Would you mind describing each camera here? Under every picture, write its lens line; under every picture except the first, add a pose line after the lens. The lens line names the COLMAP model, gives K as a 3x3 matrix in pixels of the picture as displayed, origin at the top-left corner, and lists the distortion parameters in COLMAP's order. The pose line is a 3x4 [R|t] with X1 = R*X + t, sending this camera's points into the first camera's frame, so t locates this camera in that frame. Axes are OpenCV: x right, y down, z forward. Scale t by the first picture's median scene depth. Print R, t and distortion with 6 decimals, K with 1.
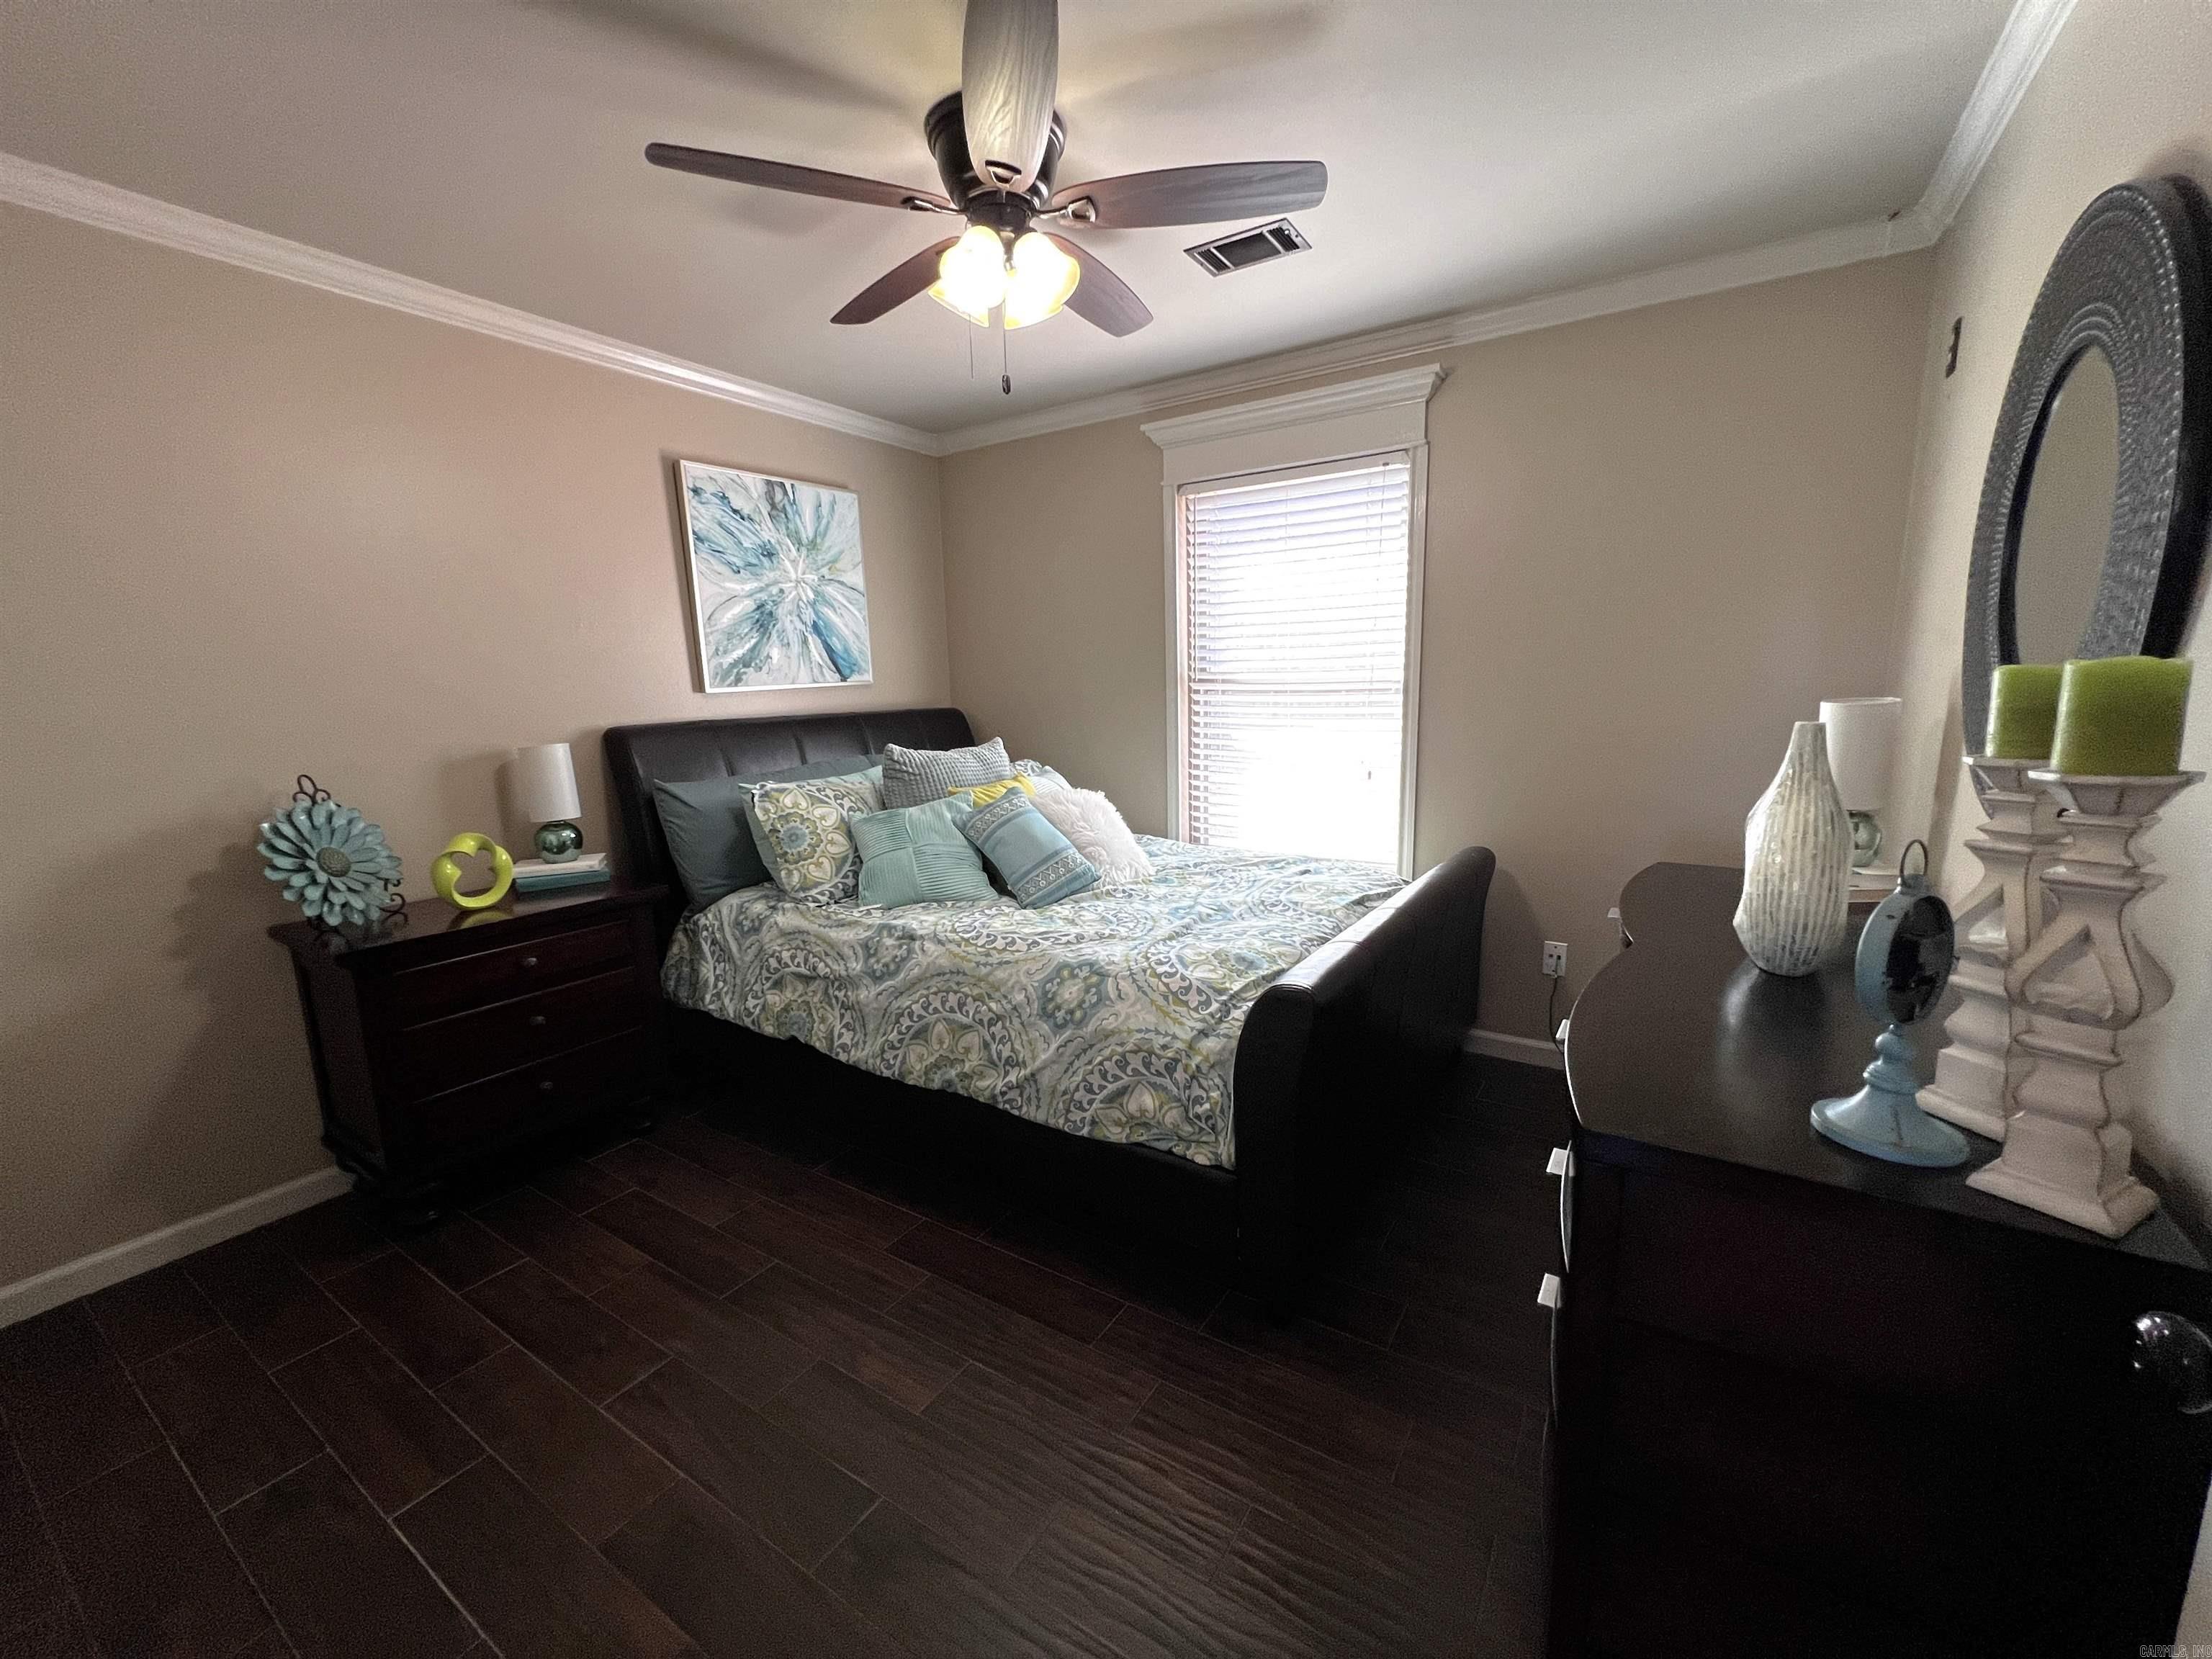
lens RADIAL K [[881.2, 0, 1112.7], [0, 881.2, 828.3], [0, 0, 1]] dist [-0.000756, 0.000281]
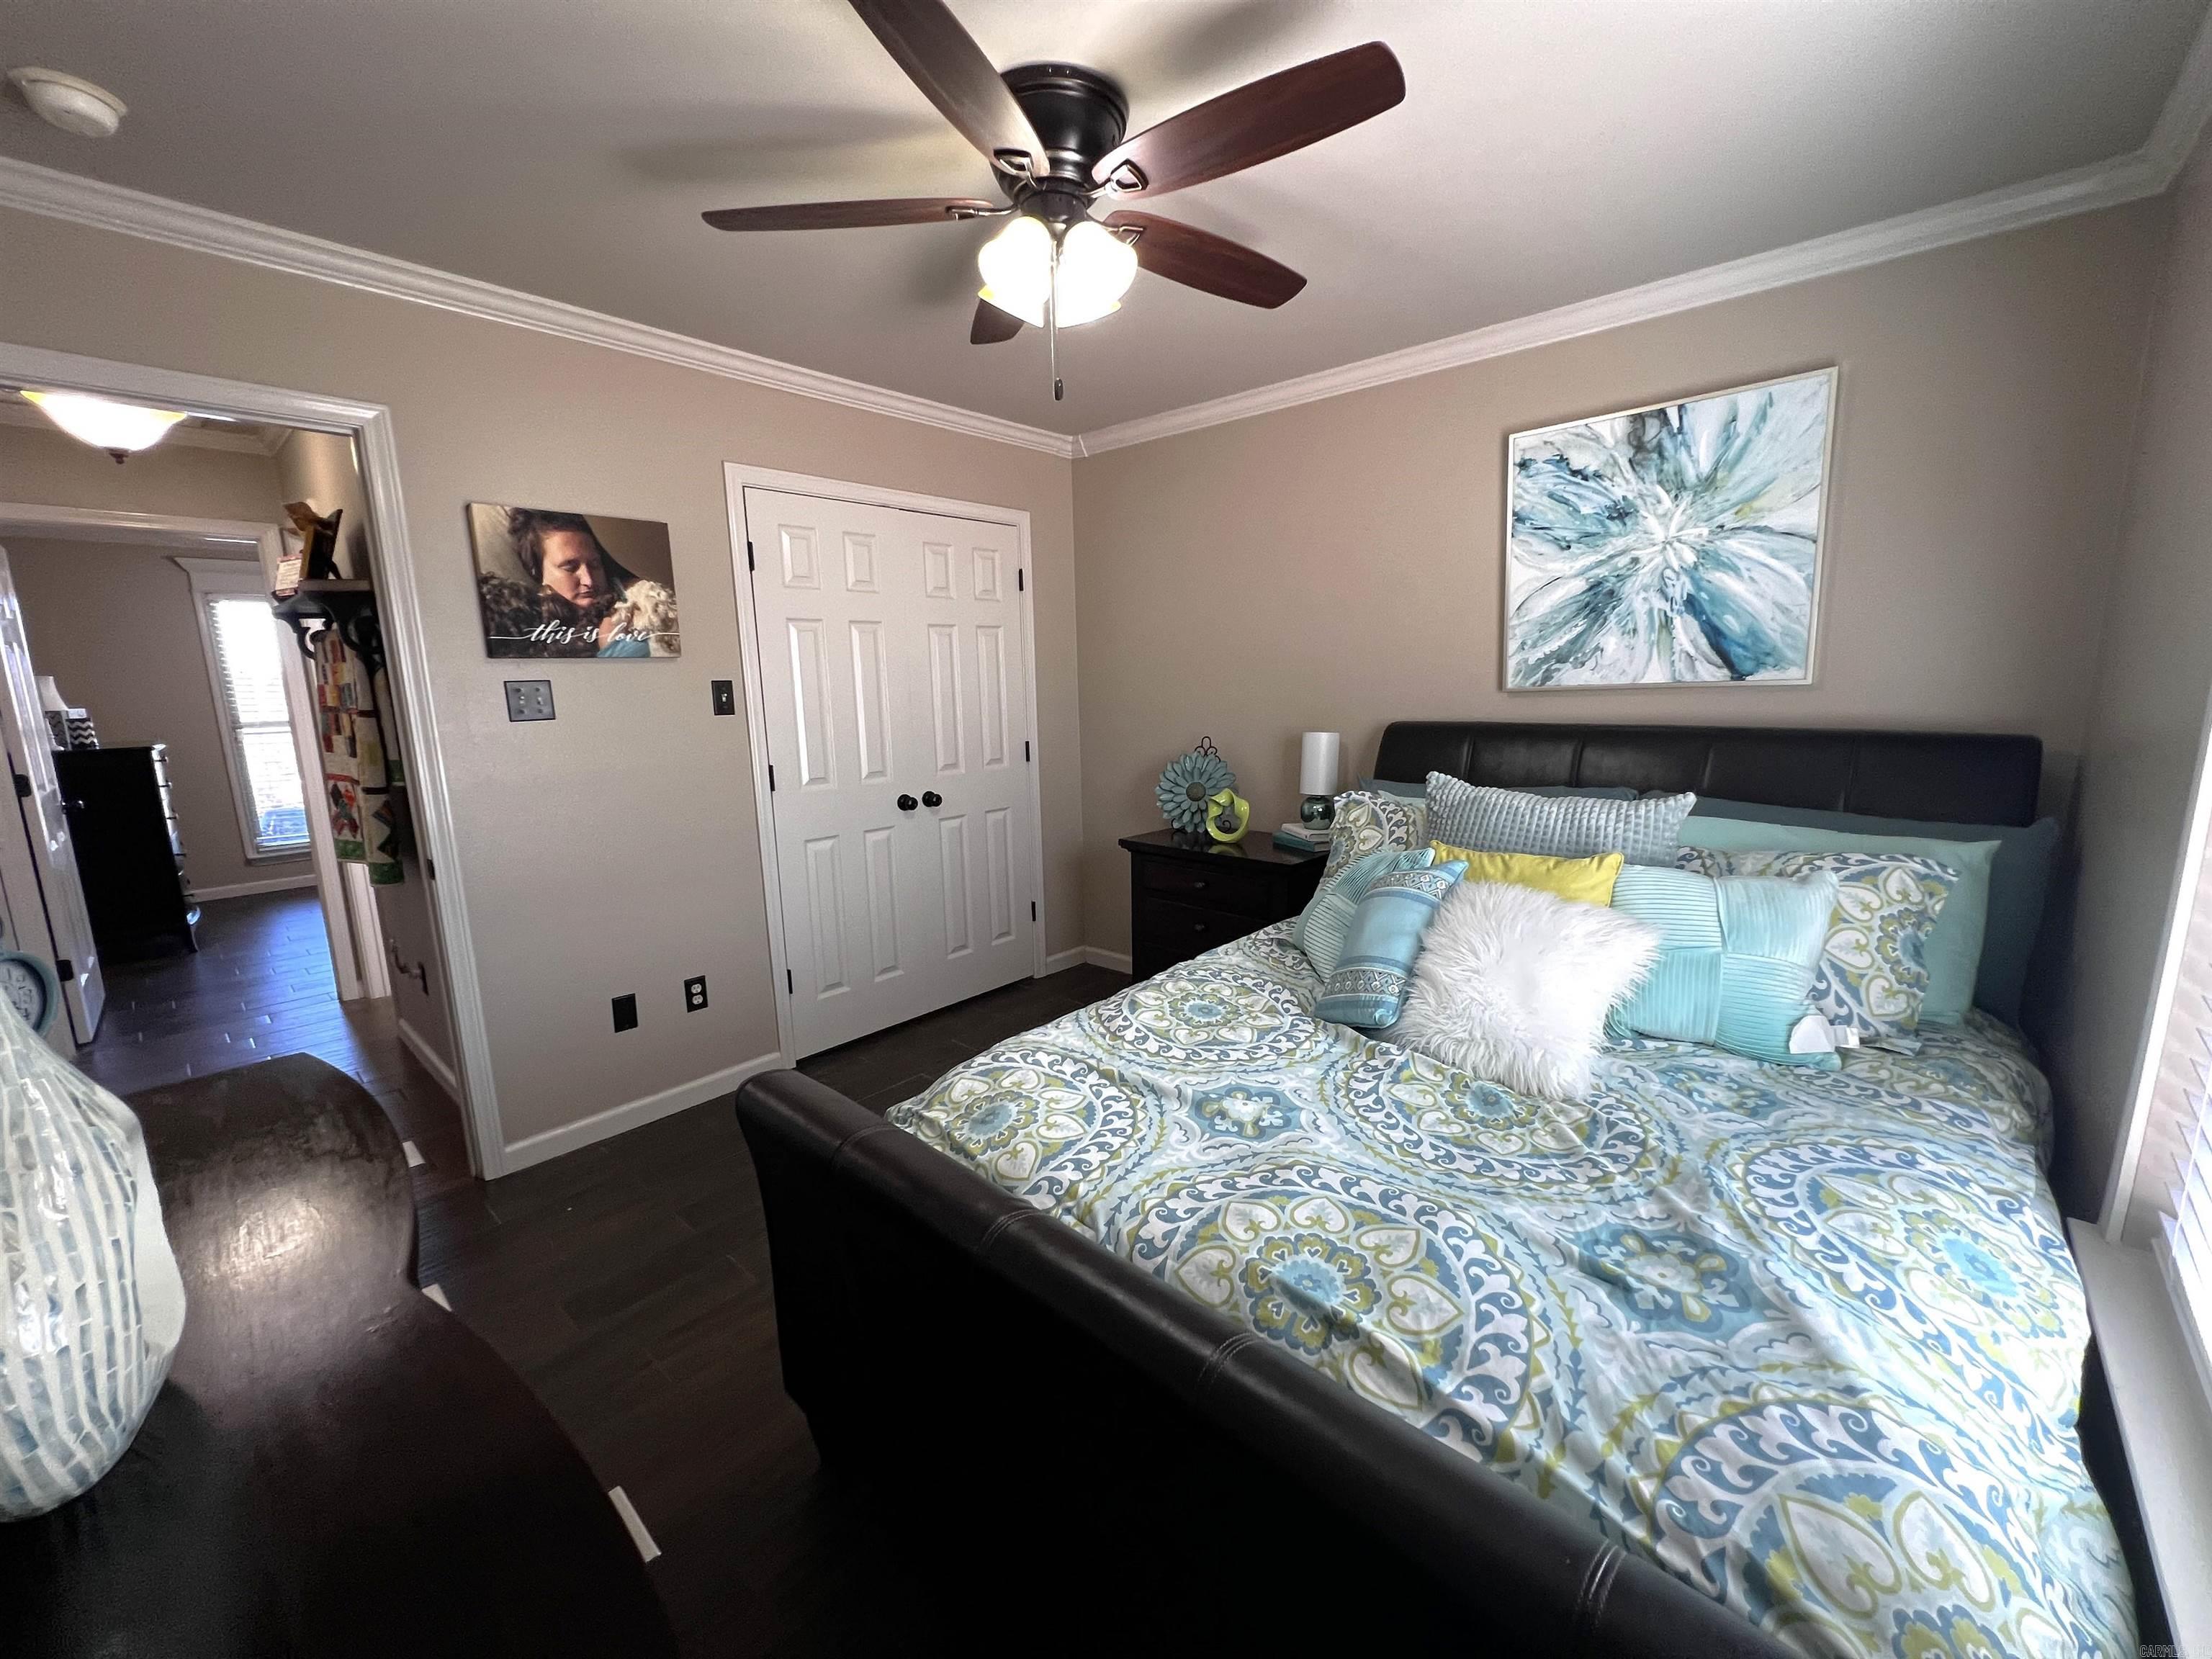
lens RADIAL K [[881.2, 0, 1108.5], [0, 881.2, 831.0], [0, 0, 1]] dist [-0.000756, 0.000281]
pose [[-0.147778, 0.200380, -0.968509, 0.478175], [-0.140552, 0.965067, 0.221114, -0.150569], [0.978983, 0.168802, -0.114451, 0.691854]]
